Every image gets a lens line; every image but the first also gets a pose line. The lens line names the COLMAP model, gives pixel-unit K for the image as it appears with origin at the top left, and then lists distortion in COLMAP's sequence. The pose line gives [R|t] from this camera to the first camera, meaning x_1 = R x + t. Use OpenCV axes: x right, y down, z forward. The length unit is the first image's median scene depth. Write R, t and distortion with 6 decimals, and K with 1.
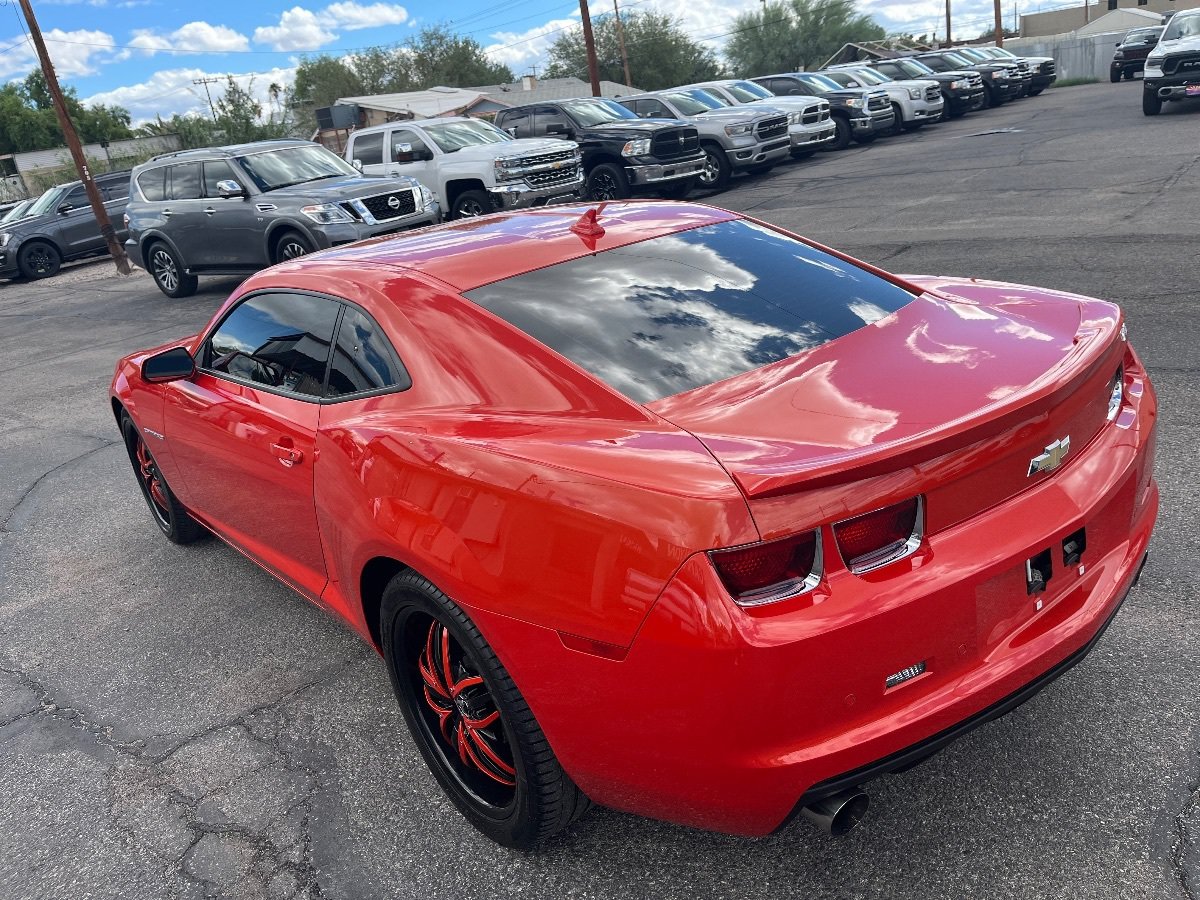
lens RADIAL K [[923.5, 0, 609.0], [0, 923.5, 448.0], [0, 0, 1]] dist [0.082469, -0.126996]
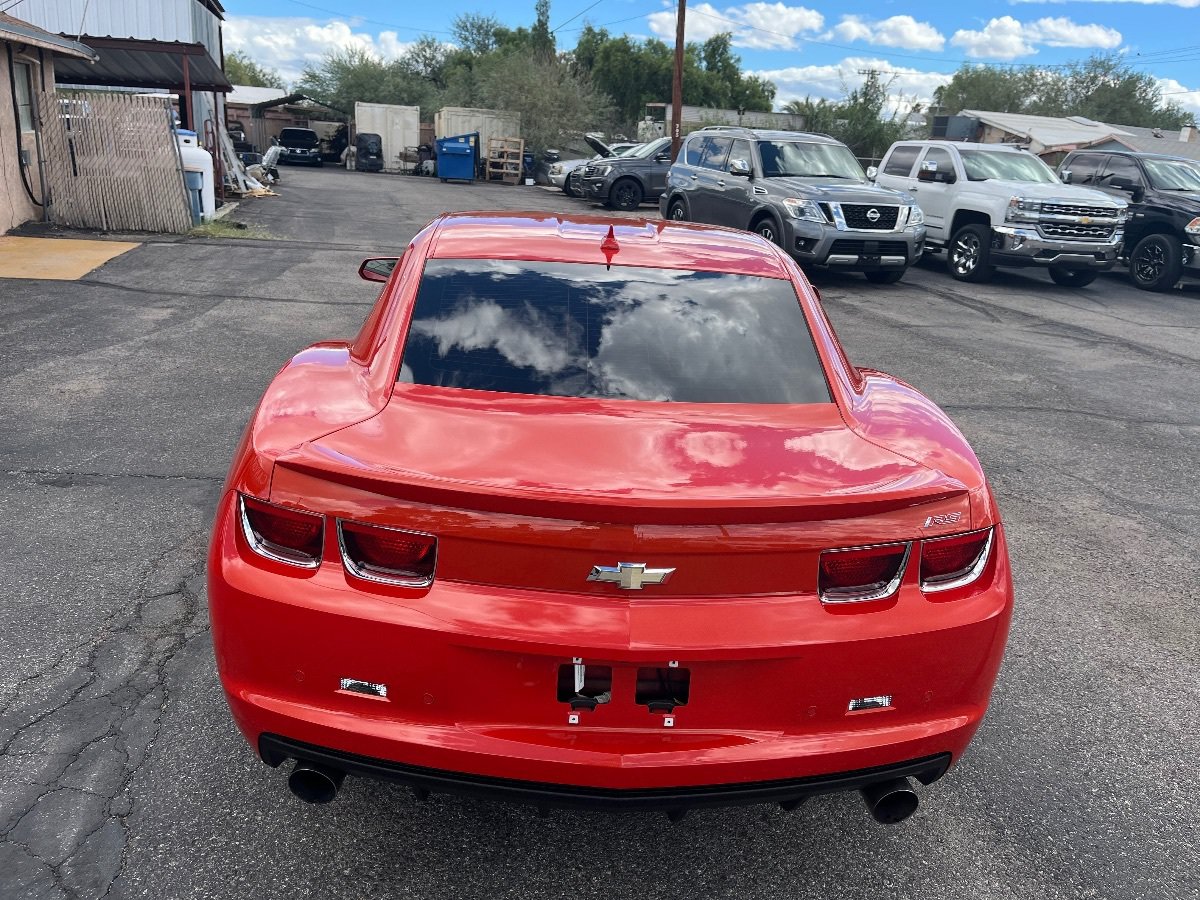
lens RADIAL K [[923.5, 0, 609.0], [0, 923.5, 448.0], [0, 0, 1]] dist [0.082469, -0.126996]
pose [[0.776259, 0.370357, -0.510155, 0.091737], [-0.371226, 0.922596, 0.104915, -0.020562], [0.509523, 0.107942, 0.853660, 0.020611]]
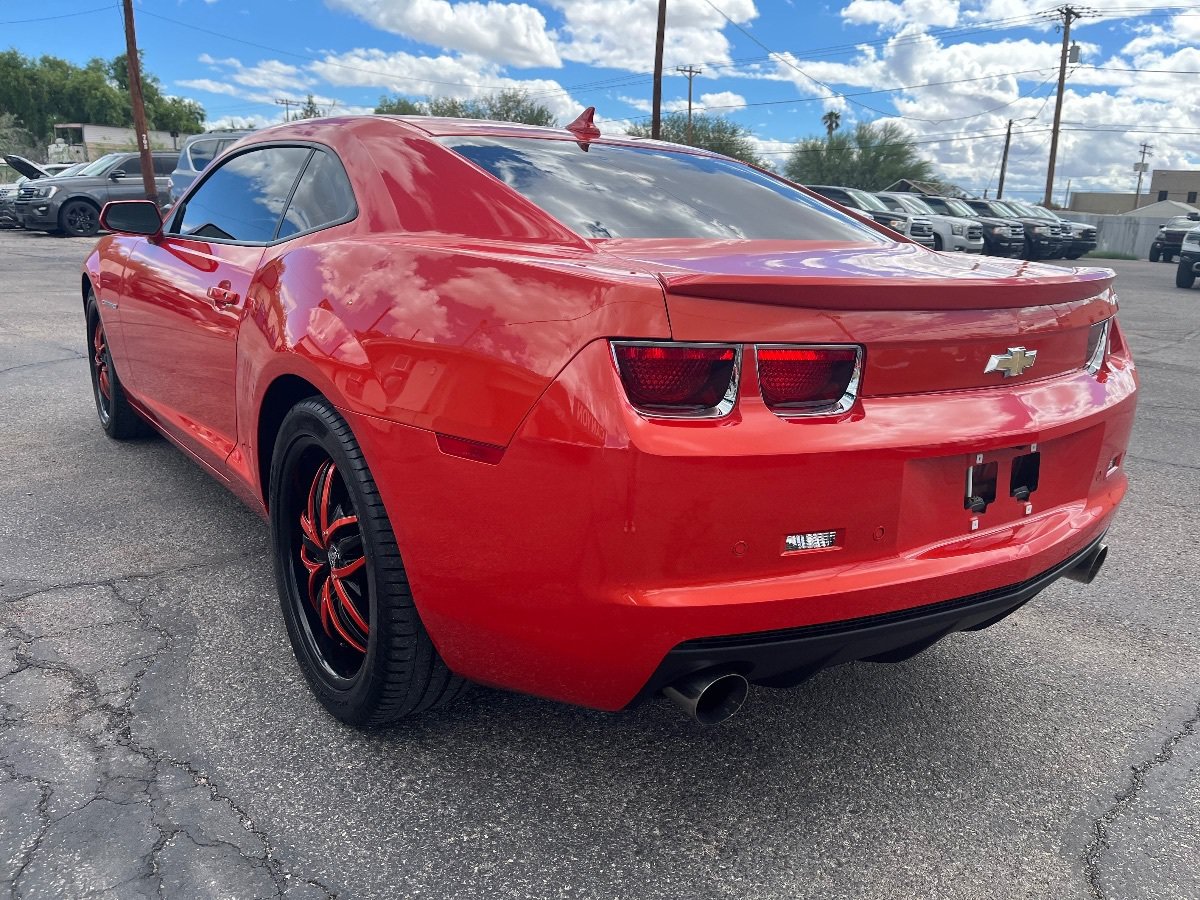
lens RADIAL K [[918.0, 0, 620.8], [0, 918.0, 451.6], [0, 0, 1]] dist [0.089268, -0.133824]
pose [[0.982038, 0.188679, -0.000983, 0.012181], [-0.187993, 0.977993, -0.090494, 0.025903], [-0.016113, 0.089054, 0.995896, 0.011904]]
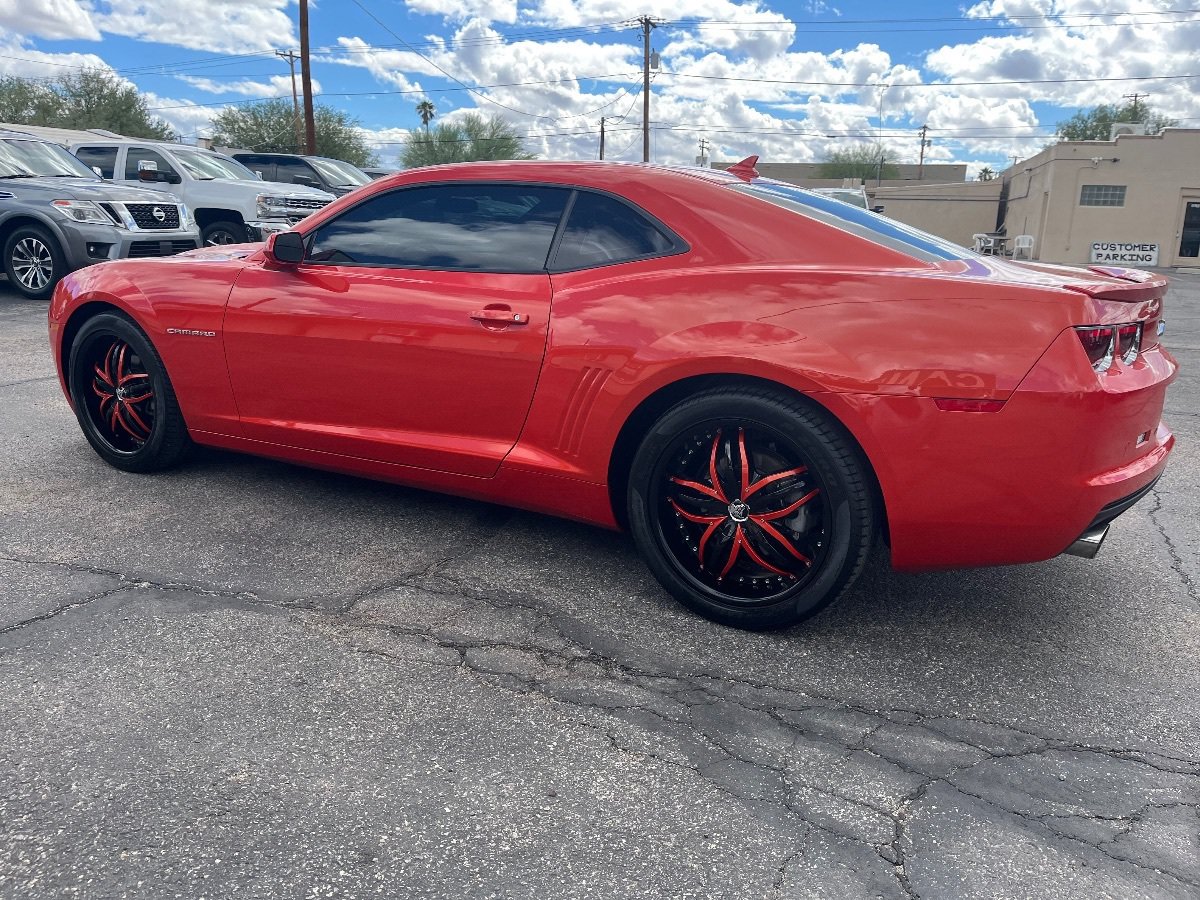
lens RADIAL K [[937.9, 0, 597.7], [0, 937.9, 418.1], [0, 0, 1]] dist [0.085123, -0.134558]
pose [[0.922197, 0.091424, 0.375758, -0.100436], [-0.032923, 0.986687, -0.159265, 0.045780], [-0.385316, 0.134503, 0.912929, -0.005994]]
